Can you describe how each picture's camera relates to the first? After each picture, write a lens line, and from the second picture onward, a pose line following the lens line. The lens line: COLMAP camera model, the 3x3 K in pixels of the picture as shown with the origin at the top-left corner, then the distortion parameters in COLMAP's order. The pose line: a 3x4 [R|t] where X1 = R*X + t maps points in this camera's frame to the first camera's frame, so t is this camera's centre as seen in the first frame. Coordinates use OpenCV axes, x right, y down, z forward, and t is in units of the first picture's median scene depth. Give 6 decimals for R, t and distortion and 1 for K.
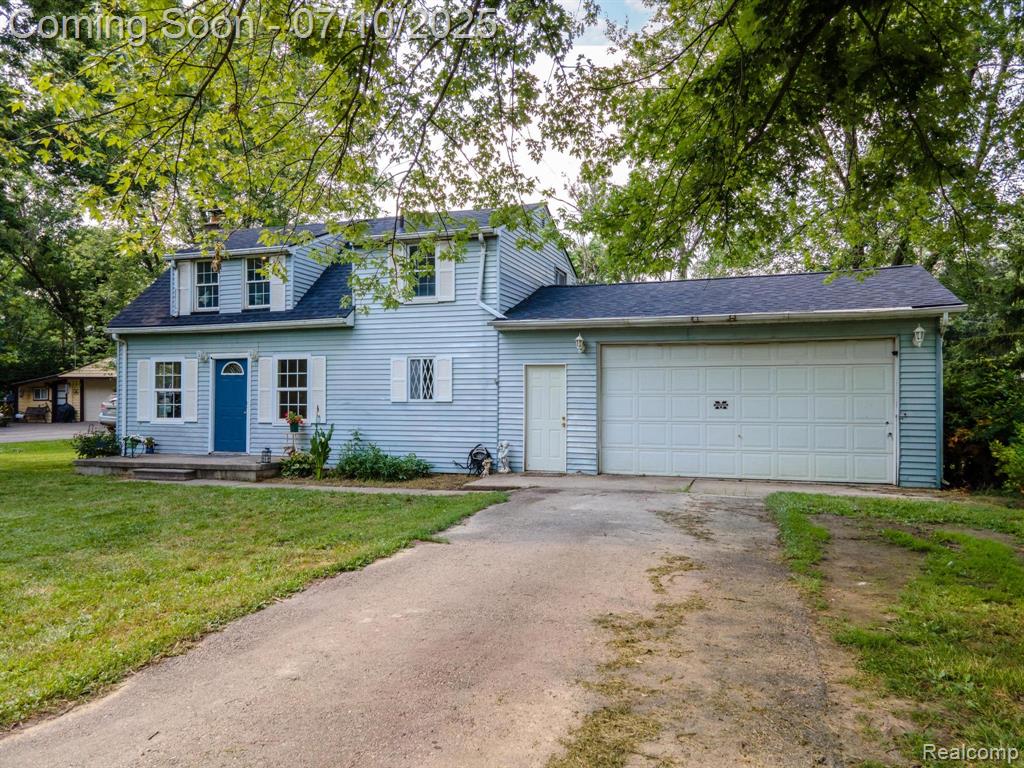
lens RADIAL K [[738.5, 0, 508.1], [0, 738.5, 384.4], [0, 0, 1]] dist [0.047616, 0.003190]
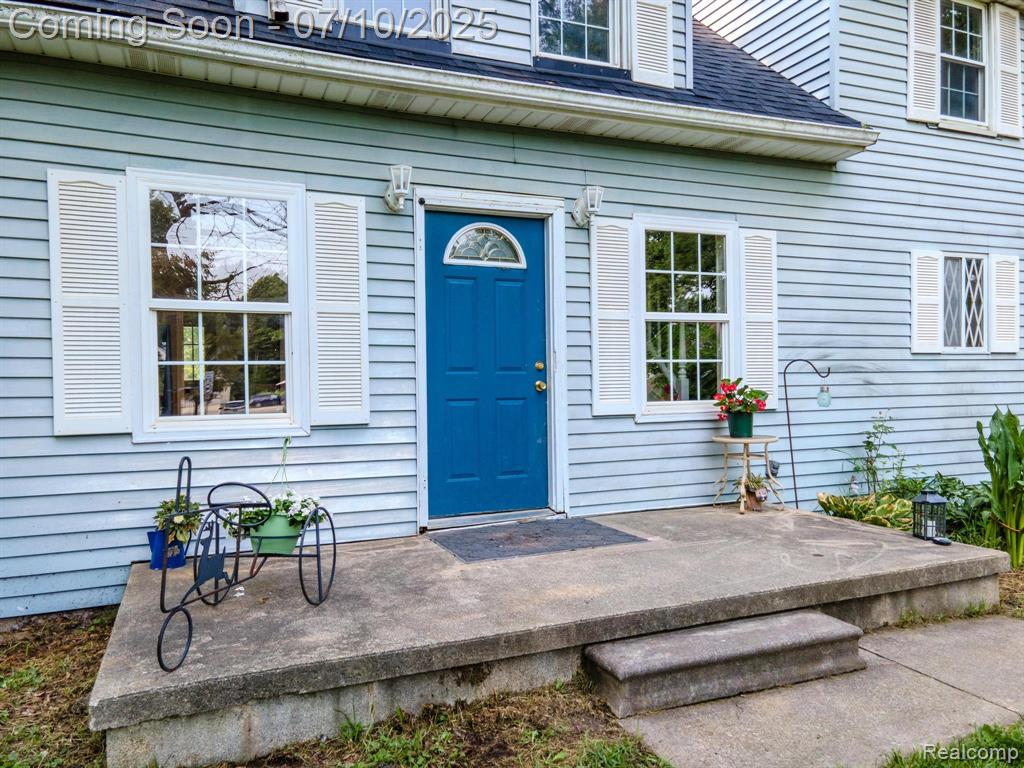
lens RADIAL K [[738.5, 0, 508.1], [0, 738.5, 384.4], [0, 0, 1]] dist [0.047616, 0.003190]
pose [[0.746514, -0.013544, 0.665232, -0.626639], [0.001844, 0.999831, 0.018287, 0.033878], [-0.665367, -0.012425, 0.746413, 0.840132]]
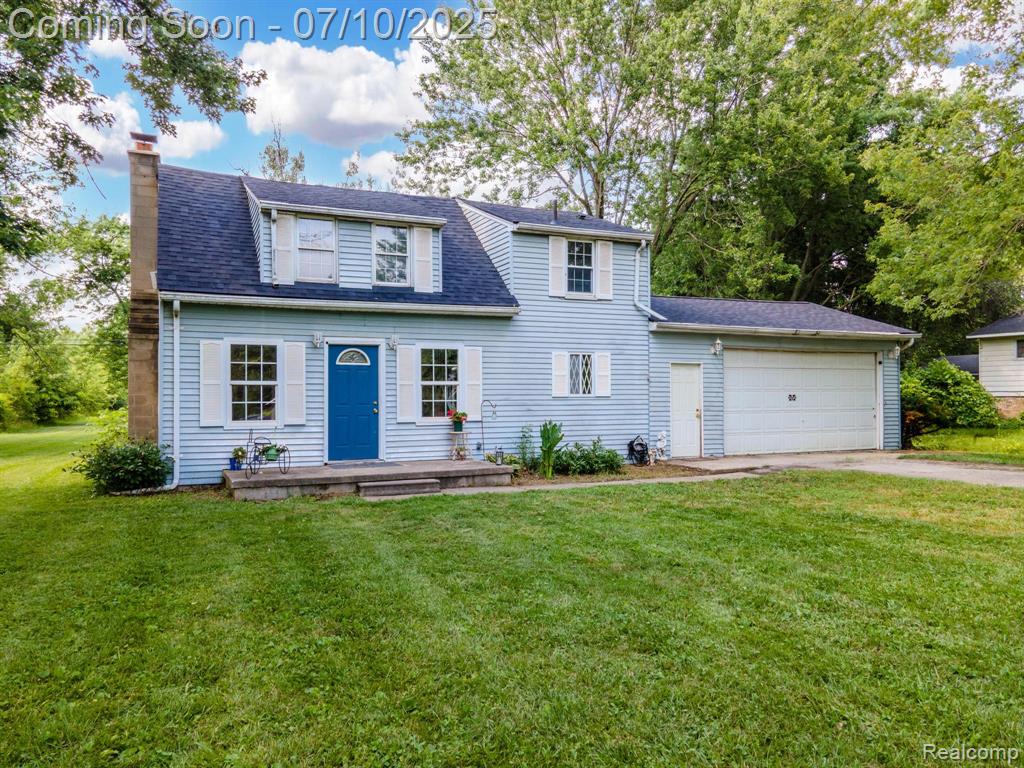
lens RADIAL K [[738.5, 0, 508.1], [0, 738.5, 384.4], [0, 0, 1]] dist [0.047616, 0.003190]
pose [[0.735140, 0.009867, 0.677844, -0.871240], [-0.004166, 0.999941, -0.010038, 0.017410], [-0.677903, 0.004556, 0.735138, 0.325063]]
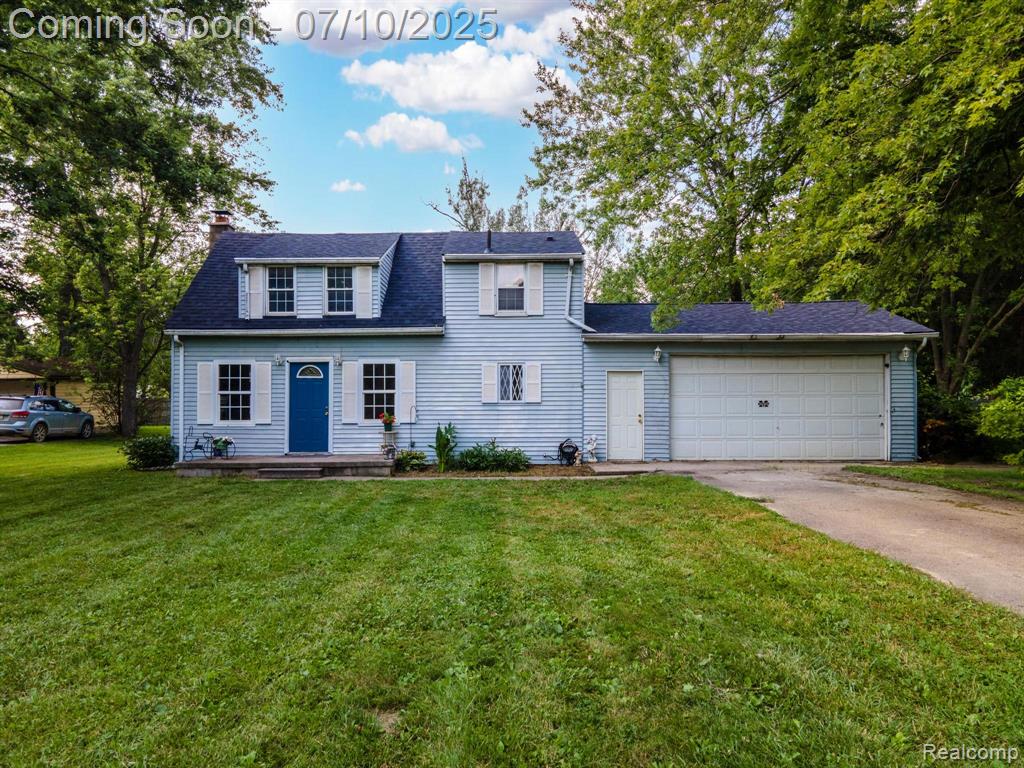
lens RADIAL K [[738.5, 0, 508.1], [0, 738.5, 384.4], [0, 0, 1]] dist [0.047616, 0.003190]
pose [[0.948521, 0.003965, 0.316689, -0.479577], [-0.001434, 0.999965, -0.008224, 0.004763], [-0.316711, 0.007346, 0.948494, -0.074323]]
